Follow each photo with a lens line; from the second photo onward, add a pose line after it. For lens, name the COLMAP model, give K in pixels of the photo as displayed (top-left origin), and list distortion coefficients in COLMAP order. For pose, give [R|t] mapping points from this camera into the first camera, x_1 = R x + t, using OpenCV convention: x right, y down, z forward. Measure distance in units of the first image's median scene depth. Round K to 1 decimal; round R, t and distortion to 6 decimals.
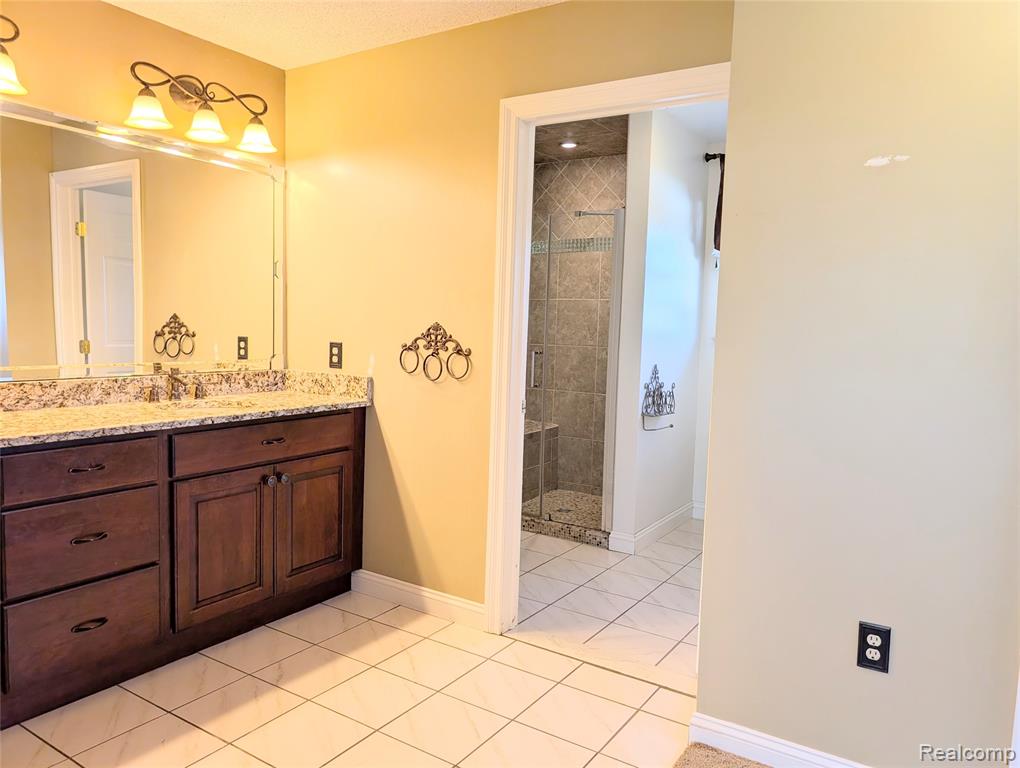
lens RADIAL K [[745.1, 0, 506.9], [0, 745.1, 383.4], [0, 0, 1]] dist [0.036445, -0.037726]
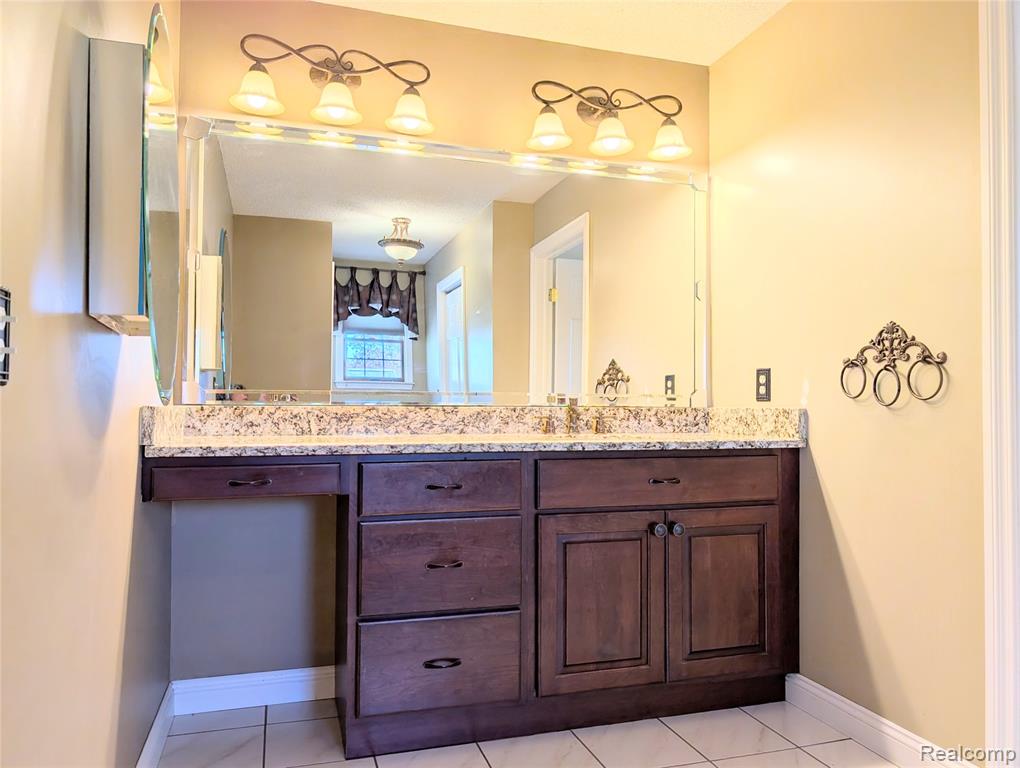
lens RADIAL K [[745.1, 0, 506.9], [0, 745.1, 383.4], [0, 0, 1]] dist [0.036445, -0.037726]
pose [[0.772874, -0.045236, -0.632945, 0.068359], [-0.037260, 0.992500, -0.116431, 0.070038], [0.633464, 0.113570, 0.765392, 0.252762]]
